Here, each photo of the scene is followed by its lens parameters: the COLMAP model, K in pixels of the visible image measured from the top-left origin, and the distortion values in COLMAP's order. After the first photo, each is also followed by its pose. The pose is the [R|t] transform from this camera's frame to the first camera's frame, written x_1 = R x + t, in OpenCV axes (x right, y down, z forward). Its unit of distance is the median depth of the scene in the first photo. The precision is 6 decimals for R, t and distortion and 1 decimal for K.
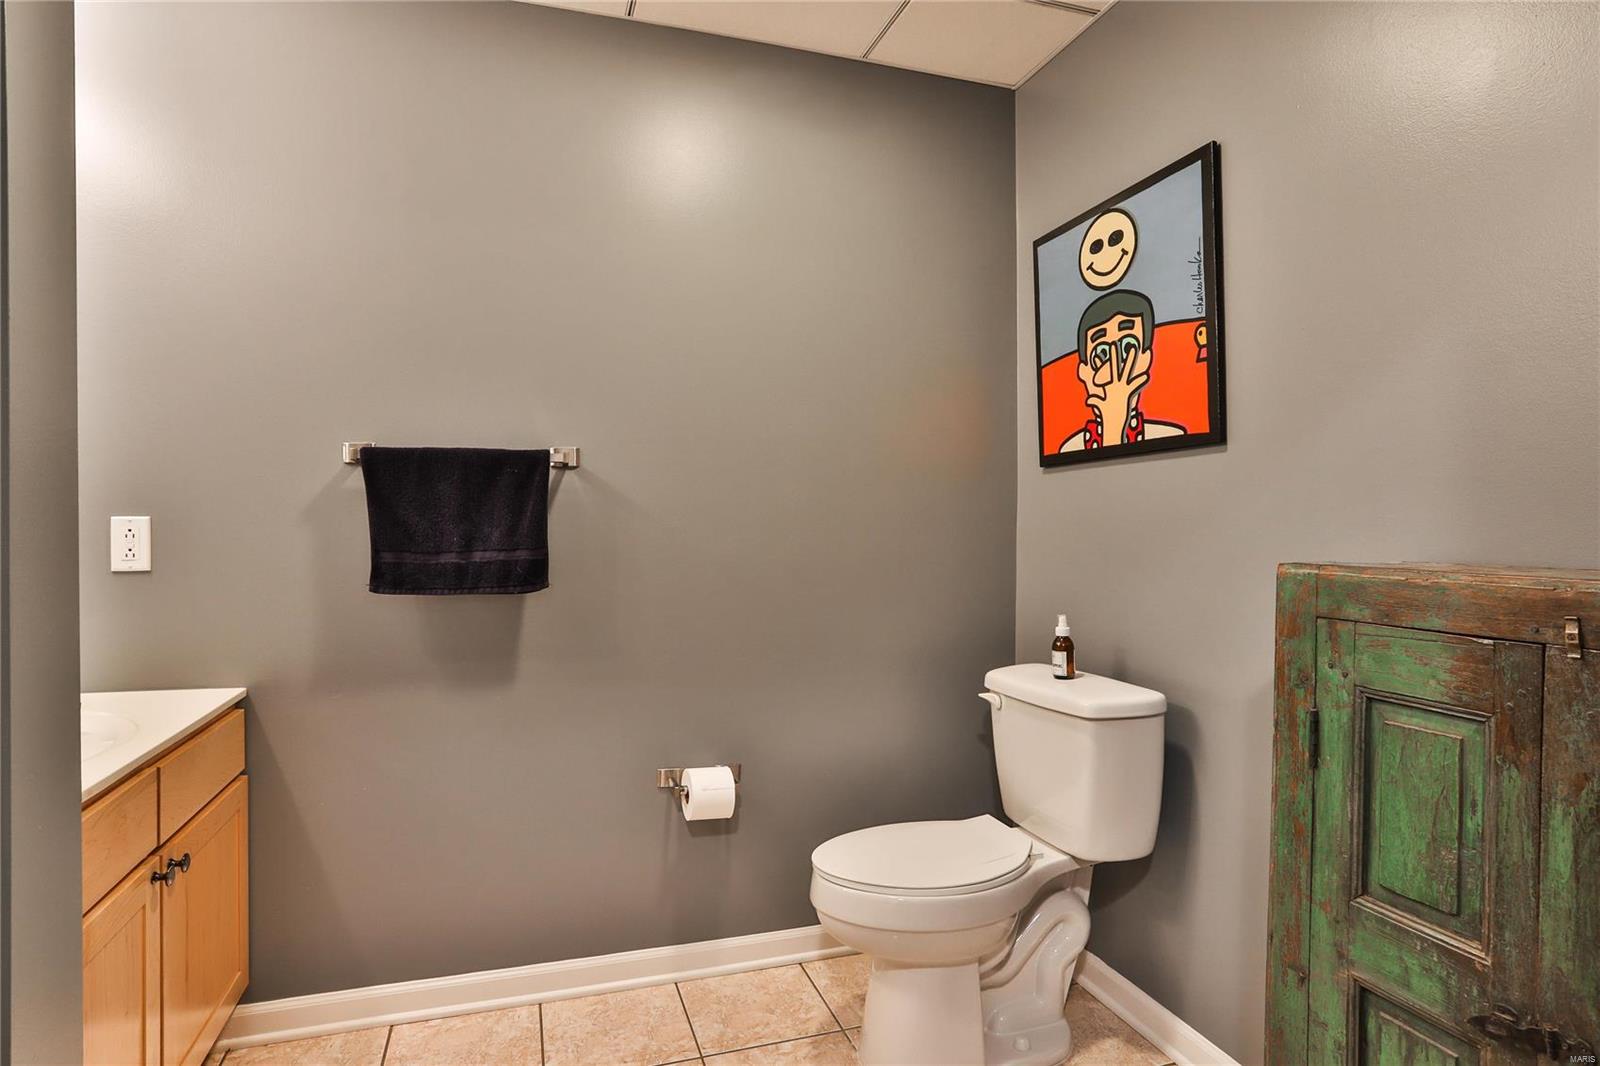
lens RADIAL K [[838.4, 0, 799.9], [0, 838.4, 525.6], [0, 0, 1]] dist [-0.048653, 0.025260]
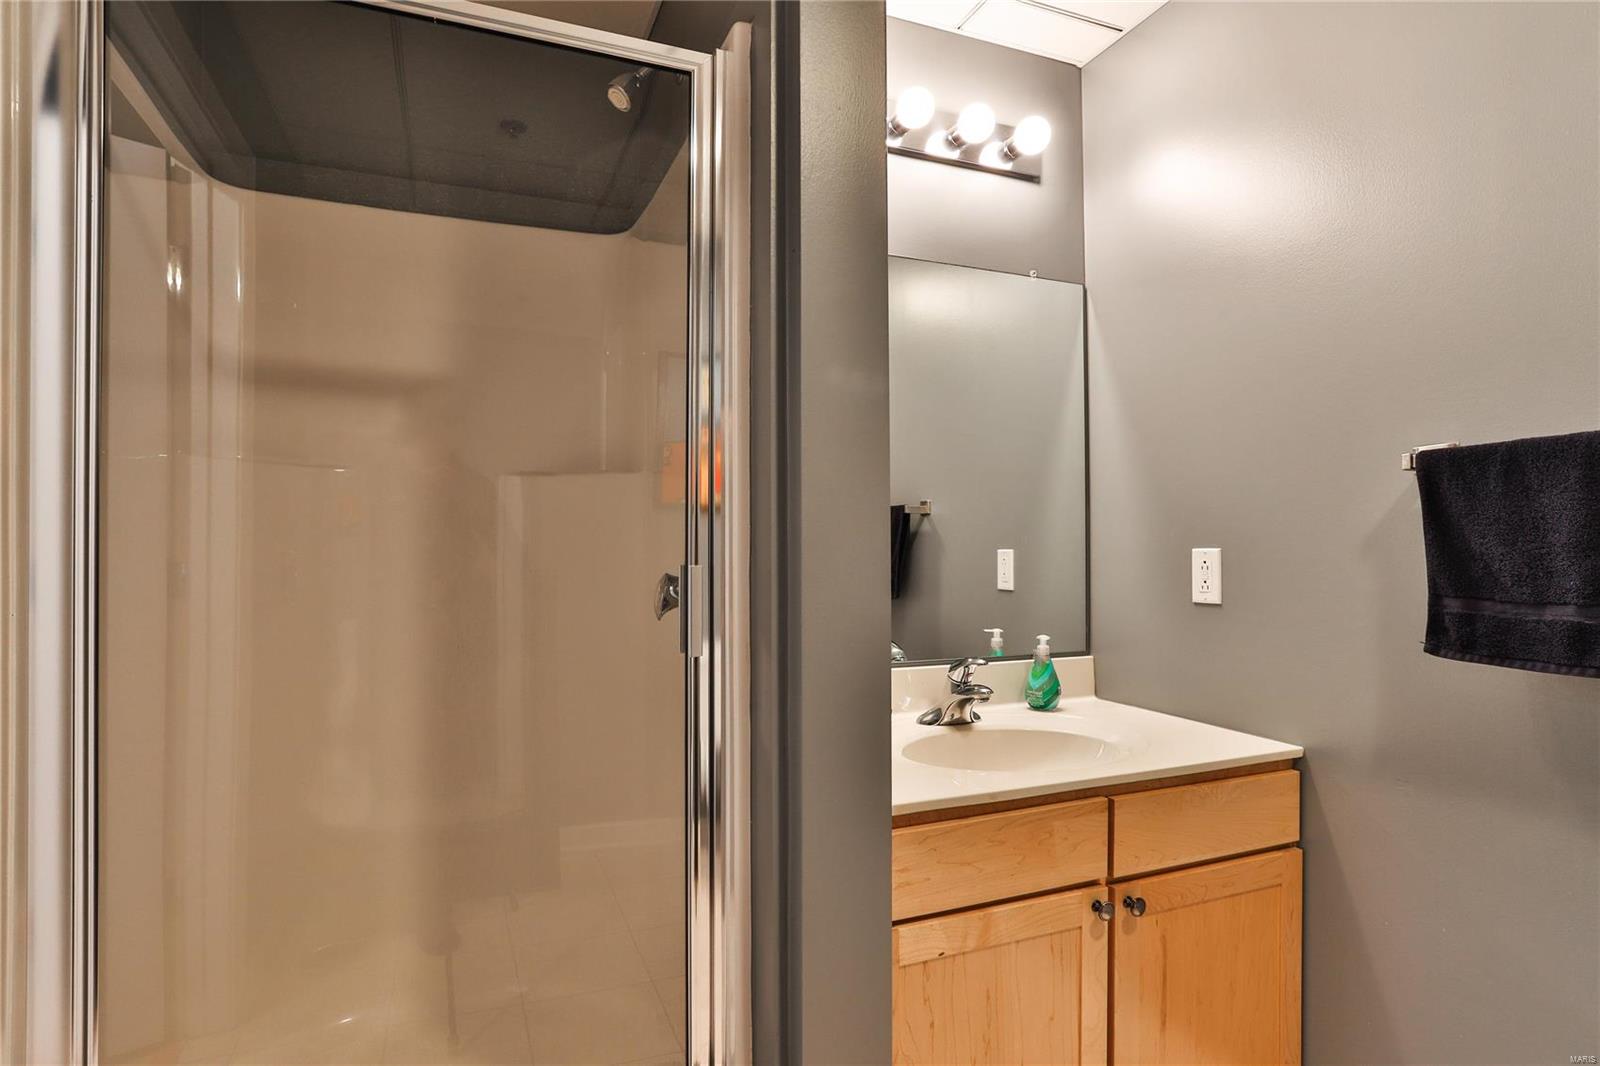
lens RADIAL K [[838.4, 0, 803.0], [0, 838.4, 540.0], [0, 0, 1]] dist [-0.048653, 0.025260]
pose [[0.064124, -0.015656, -0.997819, 0.153382], [-0.010824, 0.999807, -0.016383, 0.000582], [0.997883, 0.011851, 0.063942, 0.417932]]
